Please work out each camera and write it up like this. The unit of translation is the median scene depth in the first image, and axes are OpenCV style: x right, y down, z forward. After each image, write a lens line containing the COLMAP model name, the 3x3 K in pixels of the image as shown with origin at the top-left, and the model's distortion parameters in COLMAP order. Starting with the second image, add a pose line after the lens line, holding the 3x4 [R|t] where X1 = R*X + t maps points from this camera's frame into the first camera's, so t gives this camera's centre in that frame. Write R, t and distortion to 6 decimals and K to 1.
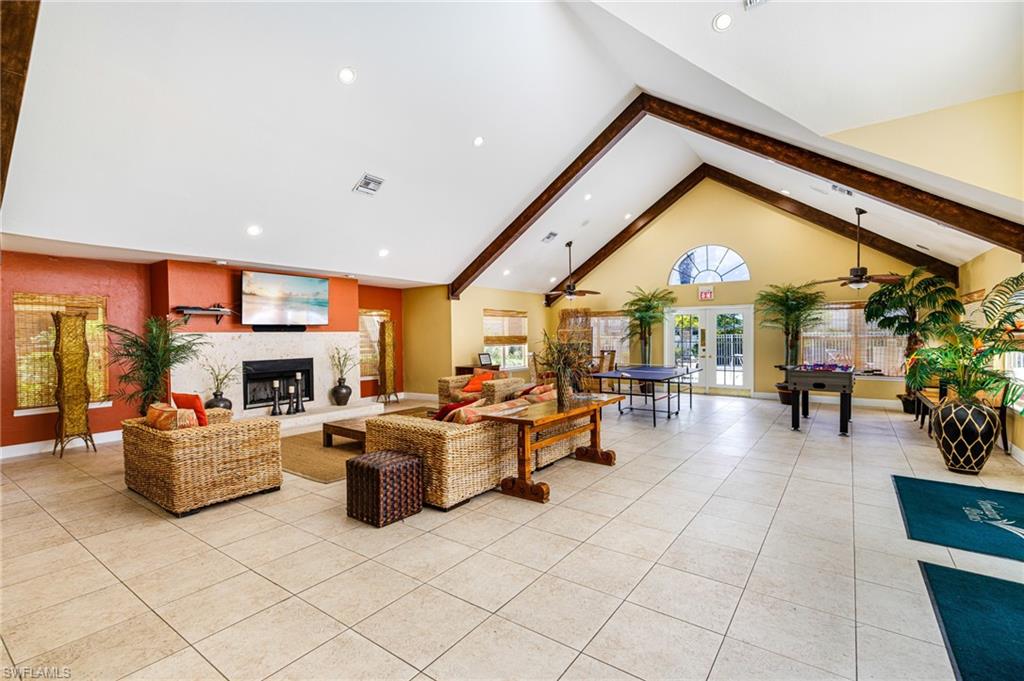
lens RADIAL K [[445.8, 0, 508.0], [0, 445.8, 340.4], [0, 0, 1]] dist [0.003300, 0.000015]
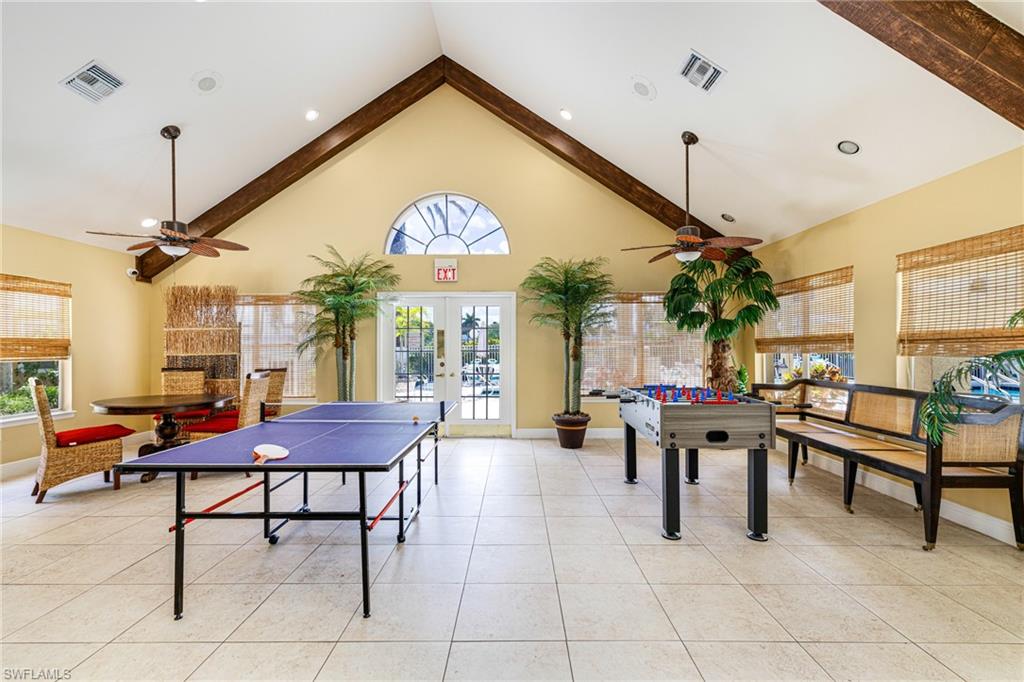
lens RADIAL K [[445.8, 0, 508.0], [0, 445.8, 340.9], [0, 0, 1]] dist [0.003300, 0.000015]
pose [[0.801526, 0.012836, 0.597822, 0.145942], [0.007066, 0.999496, -0.030935, 0.009158], [-0.597918, 0.029019, 0.801032, 0.455993]]
